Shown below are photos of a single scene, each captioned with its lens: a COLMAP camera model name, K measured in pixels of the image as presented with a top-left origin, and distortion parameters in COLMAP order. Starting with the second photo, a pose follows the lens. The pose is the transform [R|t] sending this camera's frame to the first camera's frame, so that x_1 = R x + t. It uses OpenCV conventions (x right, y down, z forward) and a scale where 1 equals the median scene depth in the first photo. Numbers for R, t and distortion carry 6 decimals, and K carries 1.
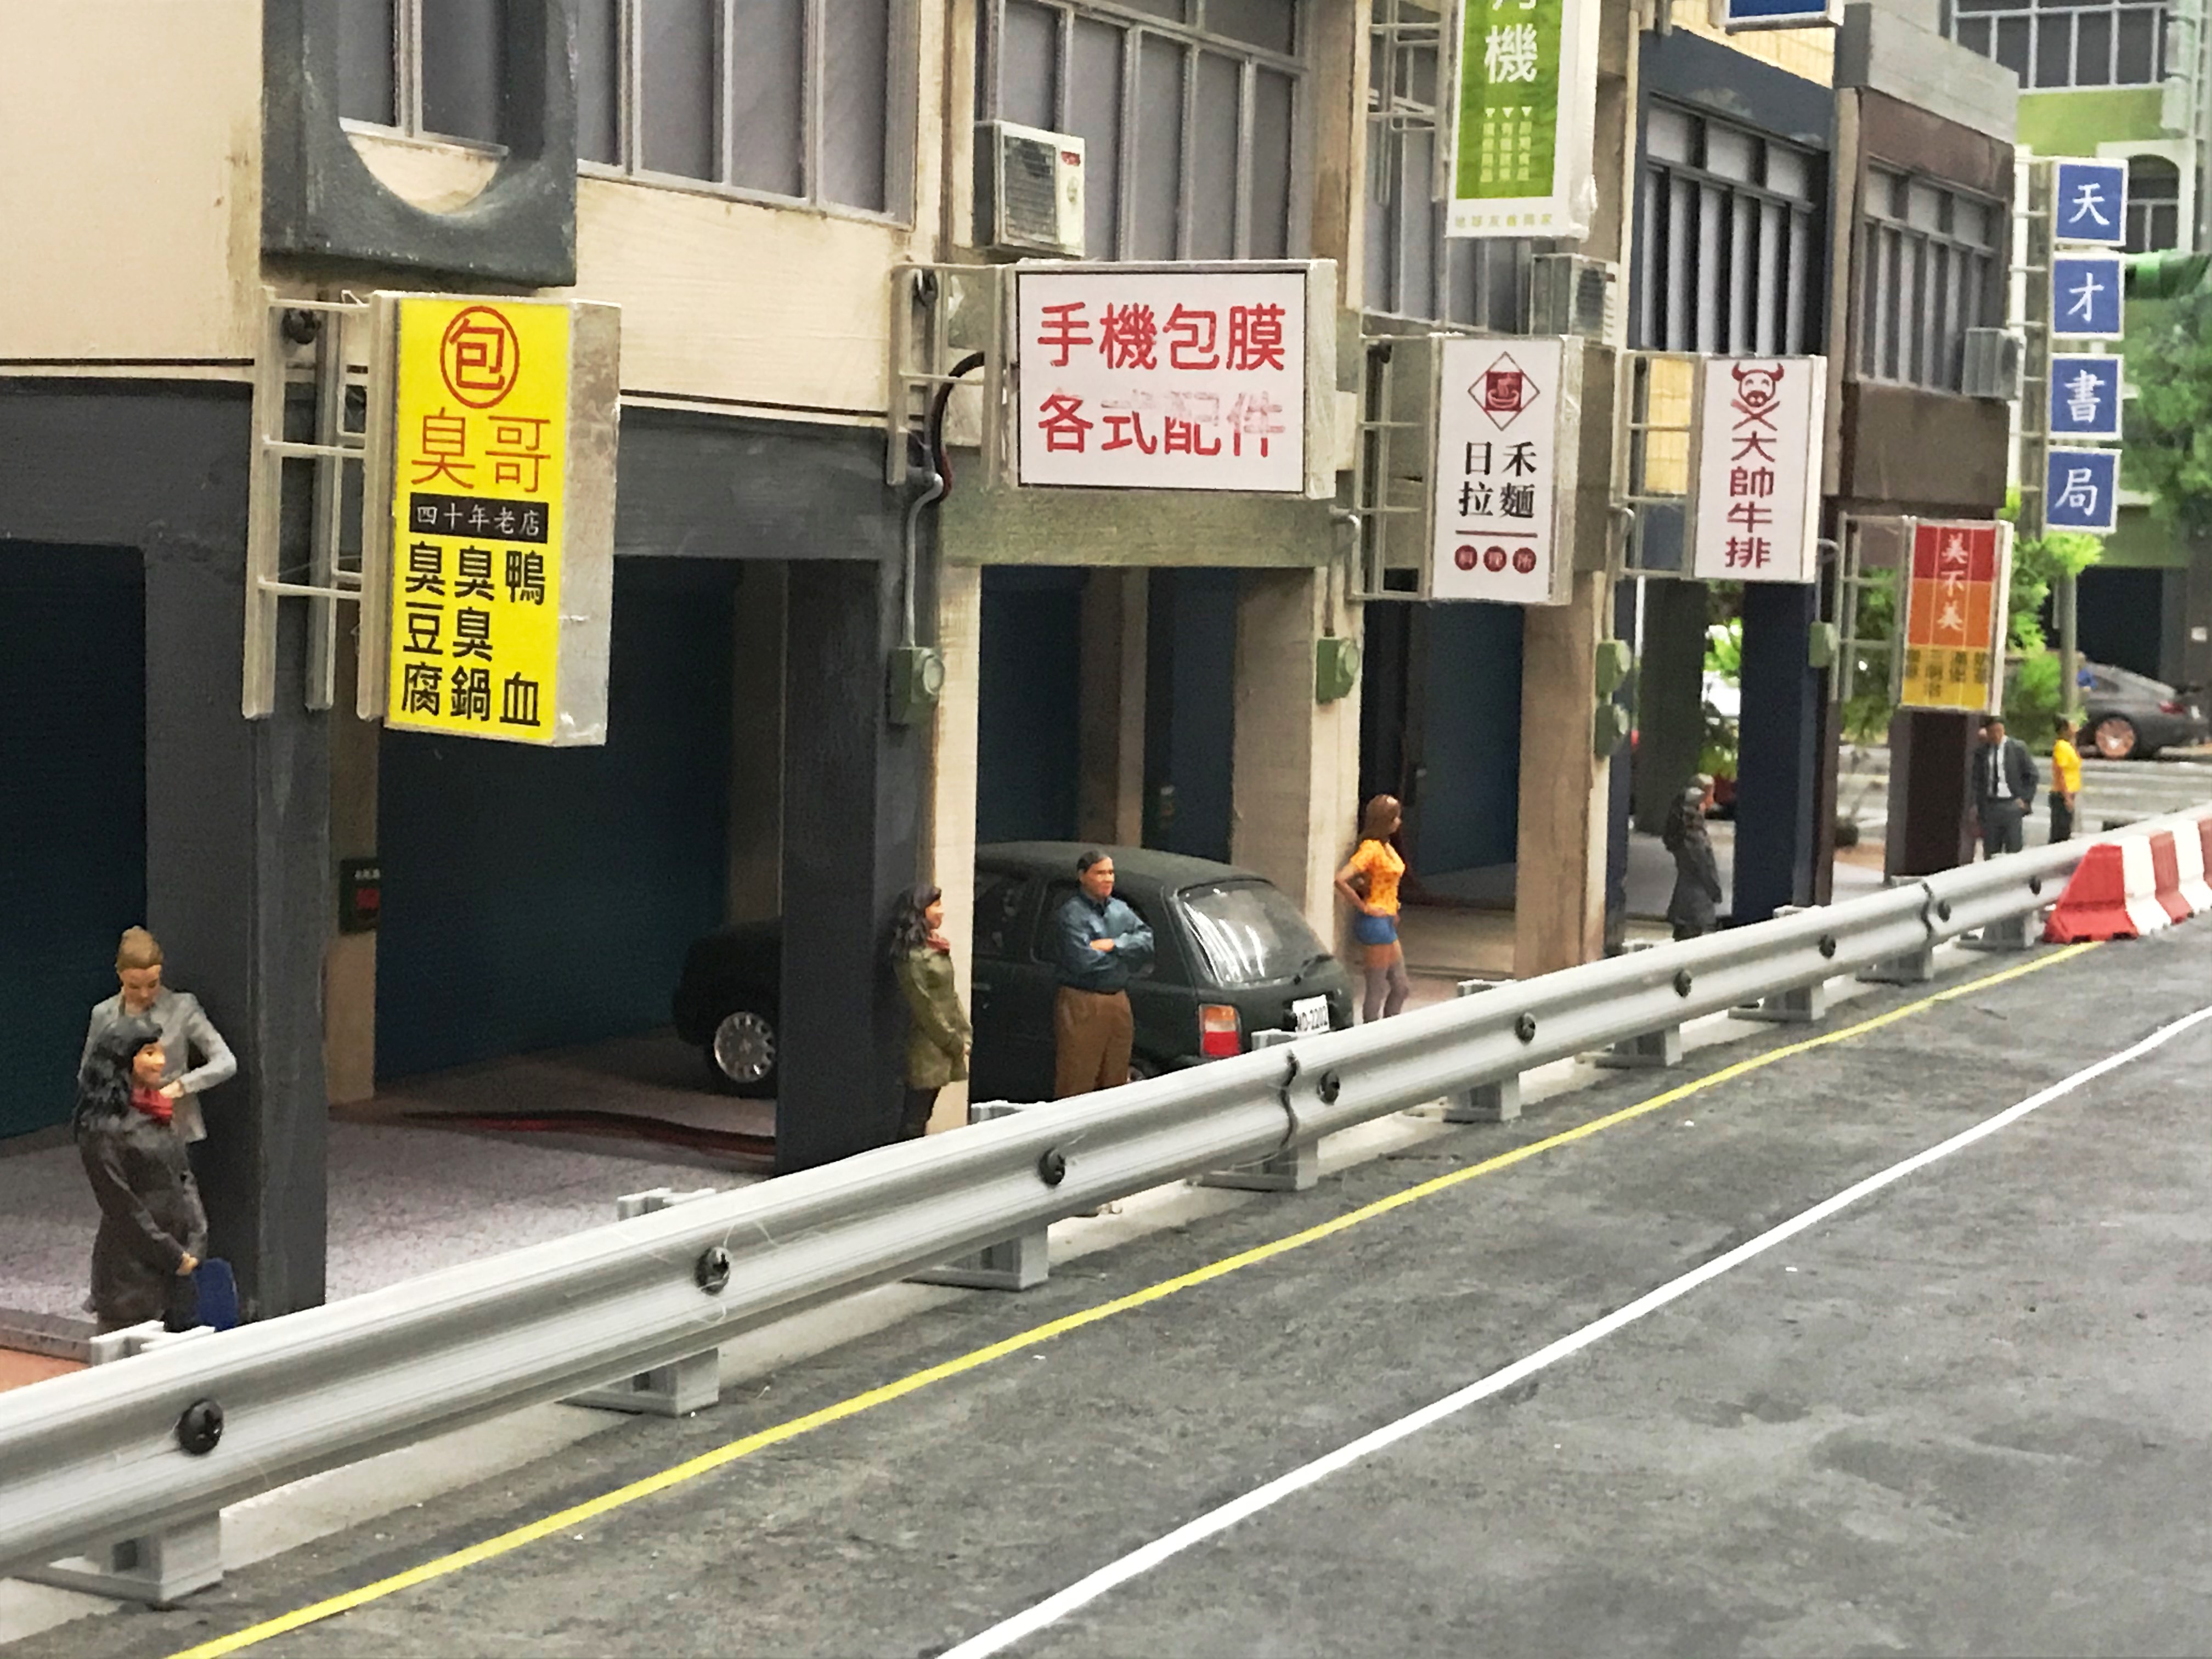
lens RADIAL K [[3499.3, 0, 1106.0], [0, 3499.3, 829.5], [0, 0, 1]] dist [0.254235, -0.964236]
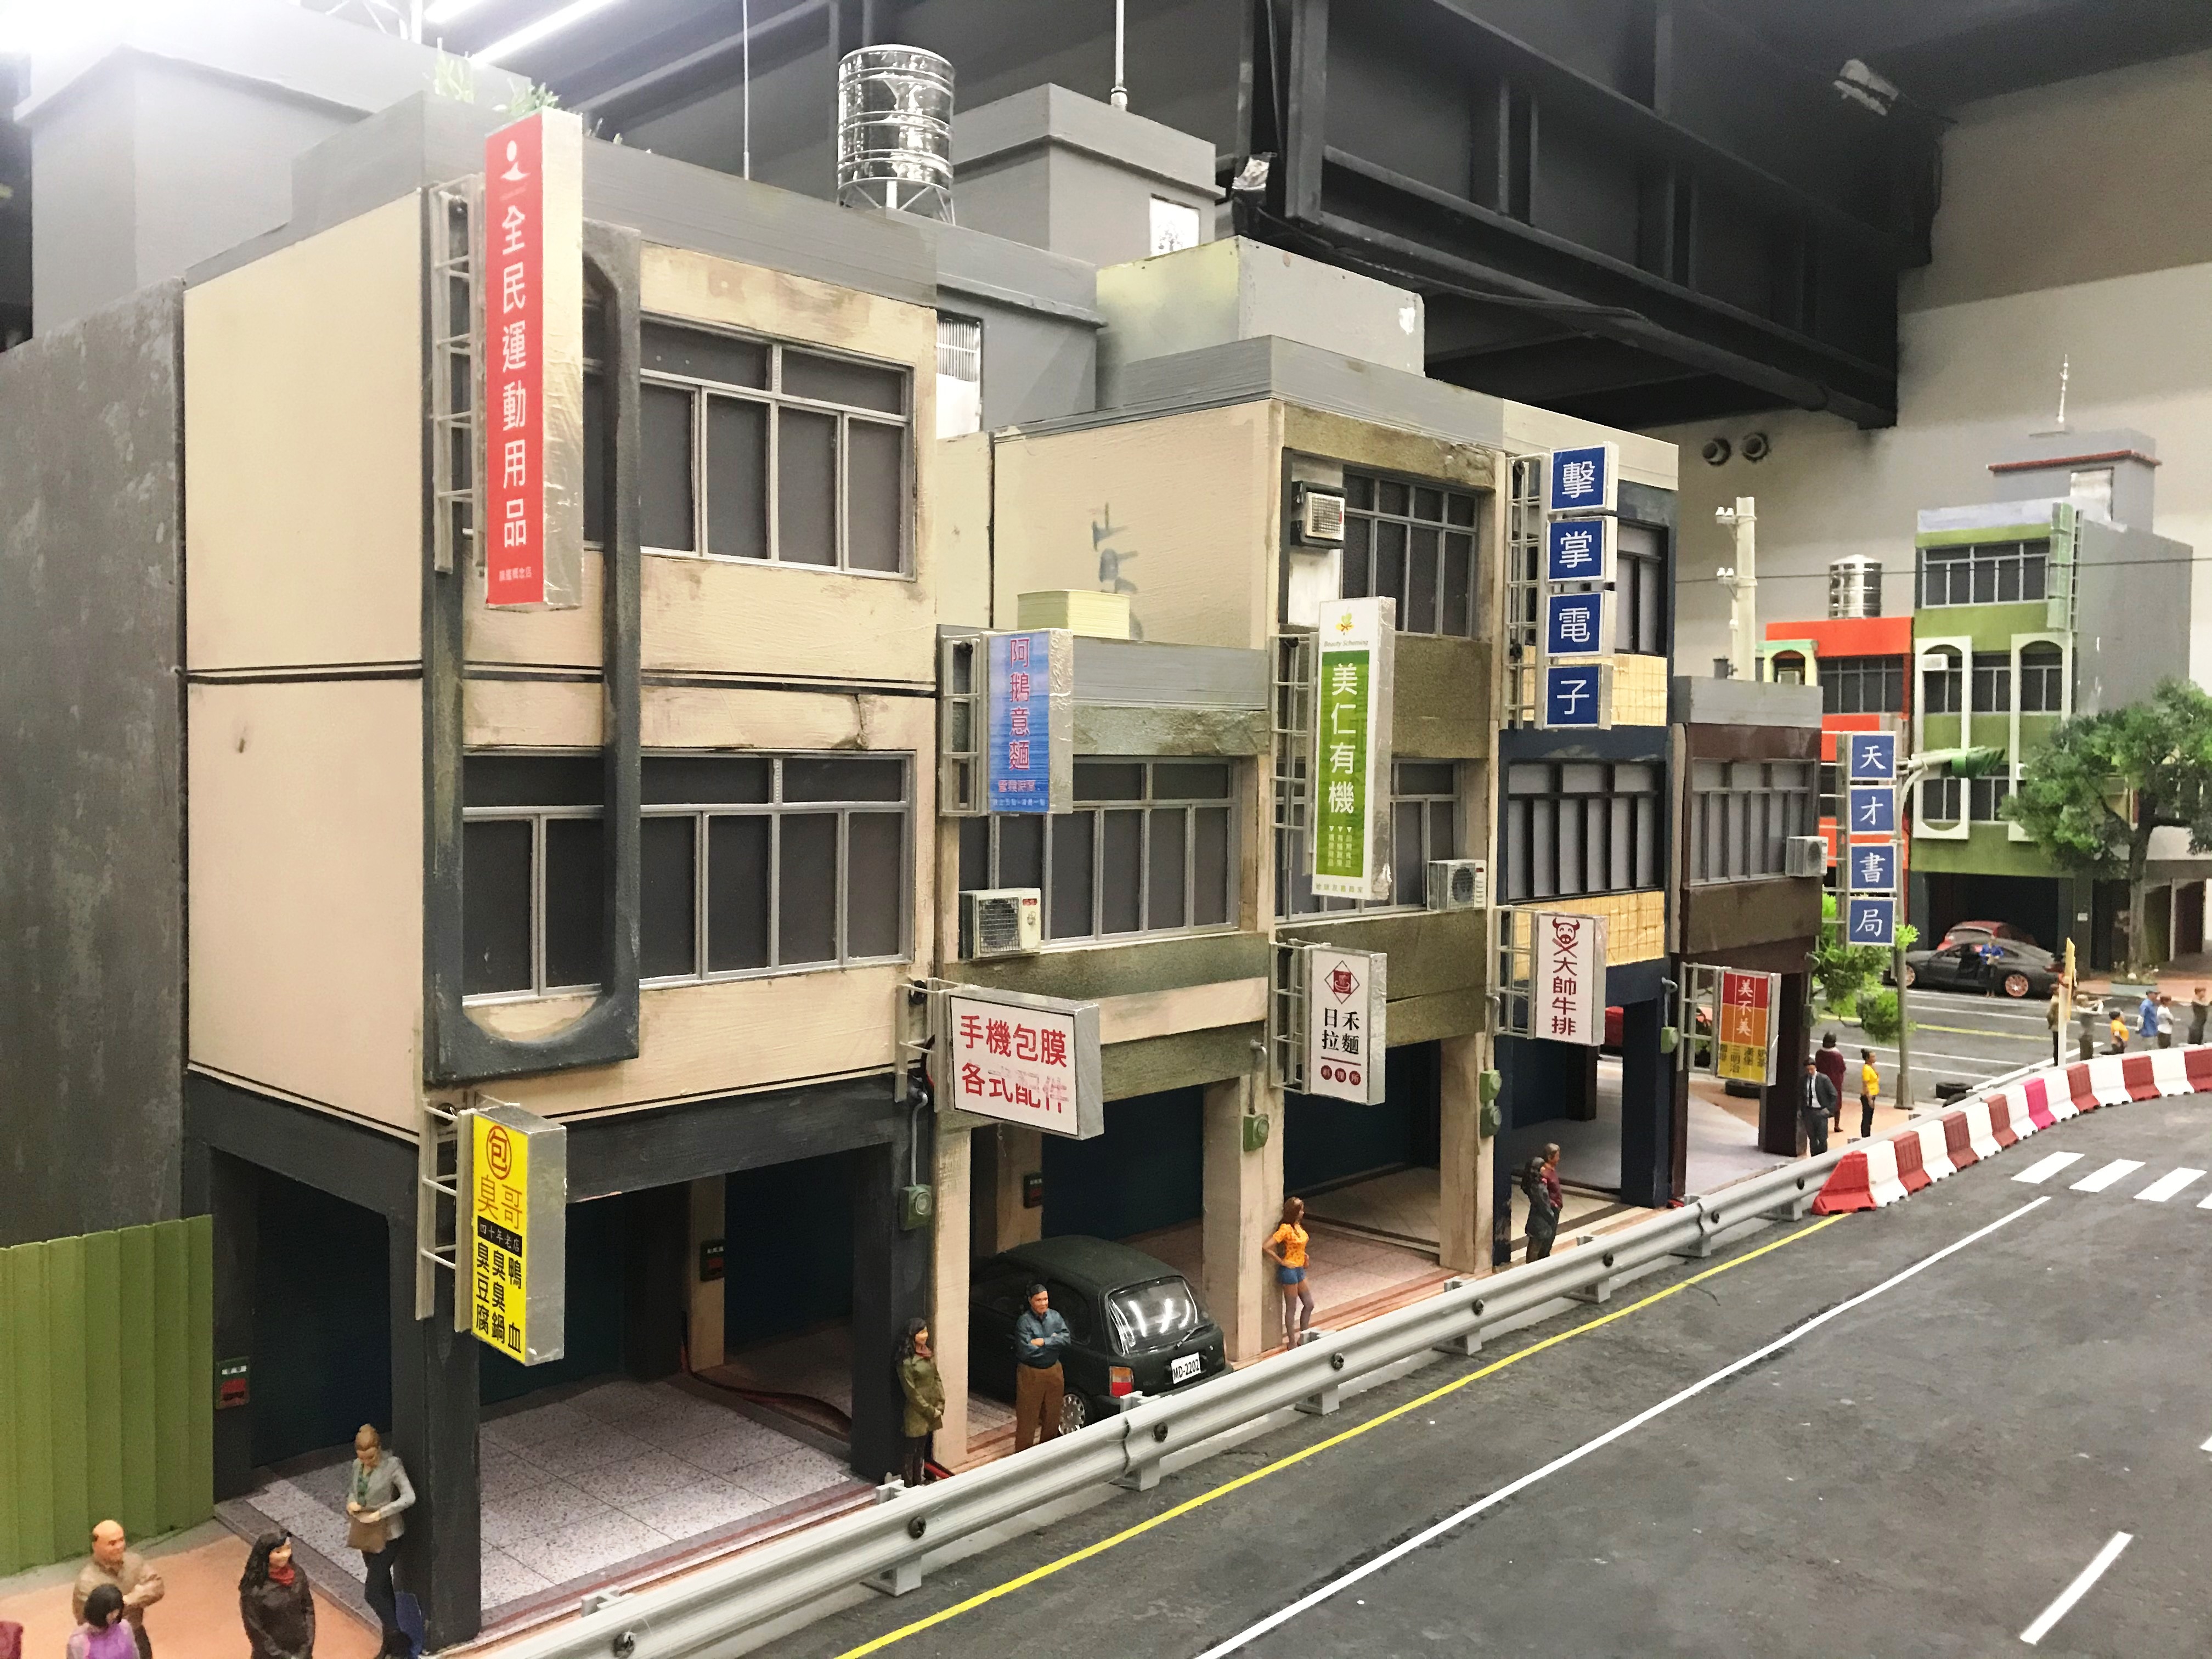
lens RADIAL K [[1824.4, 0, 1106.0], [0, 1824.4, 829.5], [0, 0, 1]] dist [0.043725, -0.091164]
pose [[0.967365, -0.007646, -0.253270, 0.232522], [-0.004888, 0.998796, -0.048819, -0.156688], [0.253338, 0.048463, 0.966163, 0.077579]]
